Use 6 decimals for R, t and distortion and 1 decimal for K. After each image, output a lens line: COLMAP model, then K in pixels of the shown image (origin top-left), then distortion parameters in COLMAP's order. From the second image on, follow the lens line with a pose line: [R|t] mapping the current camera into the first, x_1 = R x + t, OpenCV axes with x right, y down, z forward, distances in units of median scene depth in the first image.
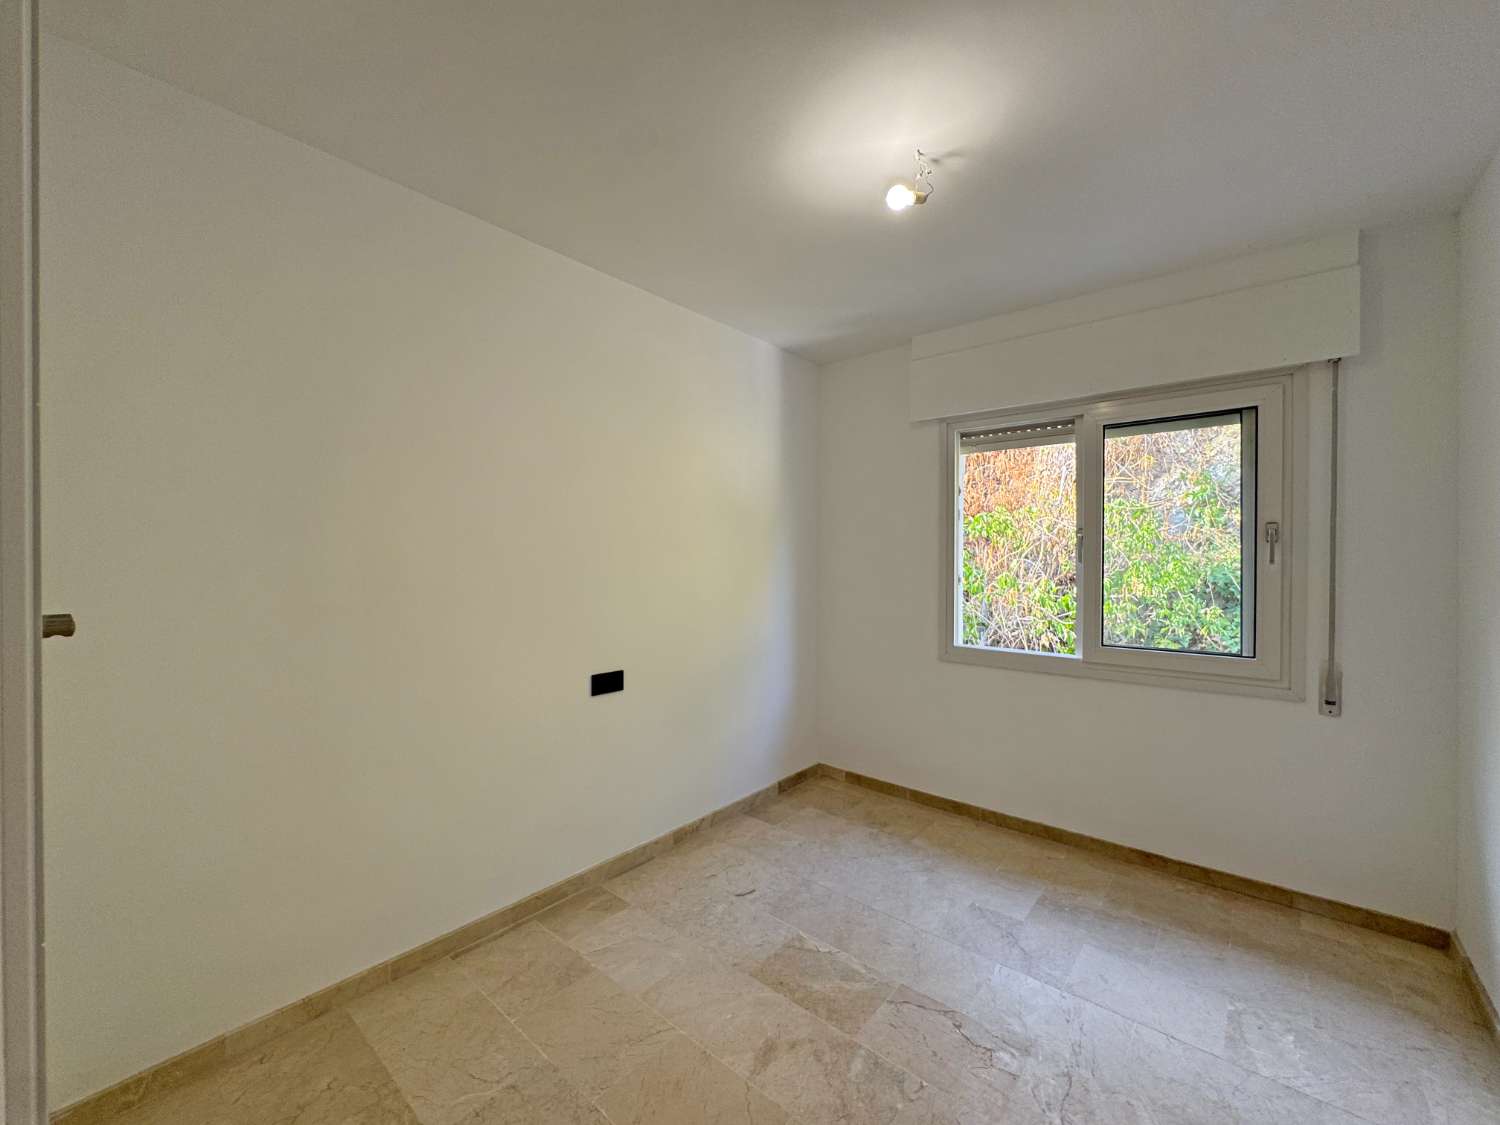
lens RADIAL K [[596.8, 0, 744.3], [0, 596.8, 563.6], [0, 0, 1]] dist [0.001800, -0.000562]
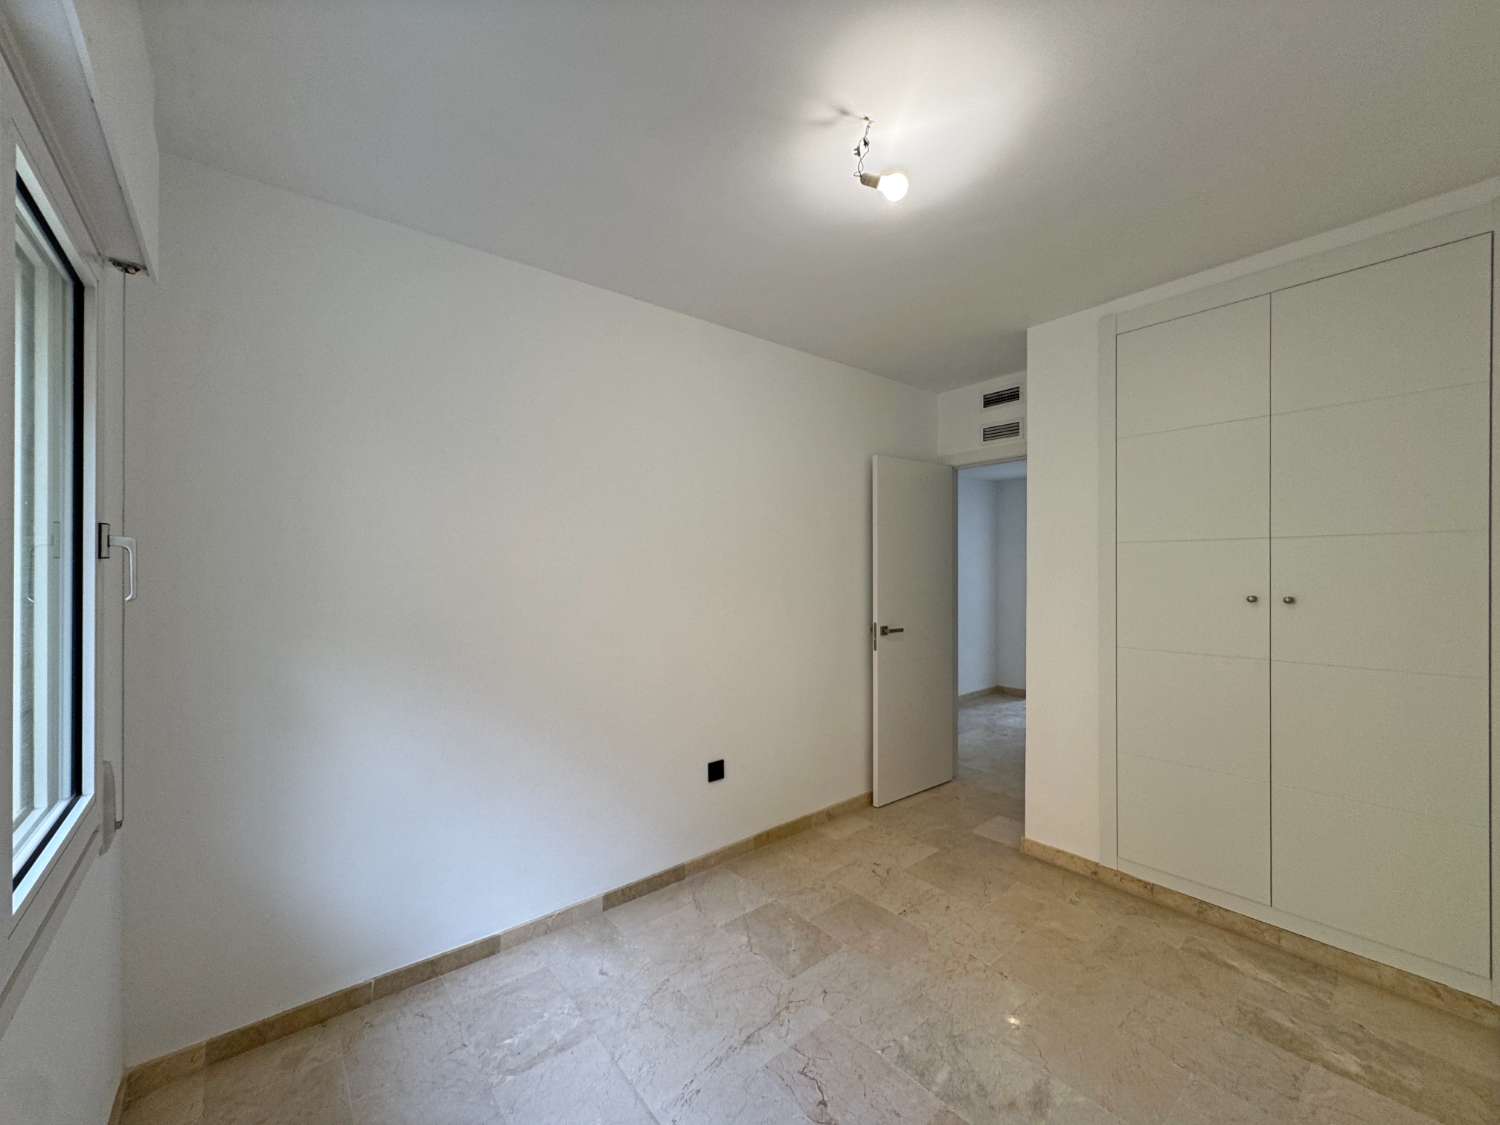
lens RADIAL K [[596.8, 0, 756.3], [0, 596.8, 568.2], [0, 0, 1]] dist [0.001800, -0.000562]
pose [[-0.987982, -0.000025, 0.154570, 0.336268], [0.001827, 0.999928, 0.011841, -0.041469], [-0.154559, 0.011981, -0.987911, 2.003335]]
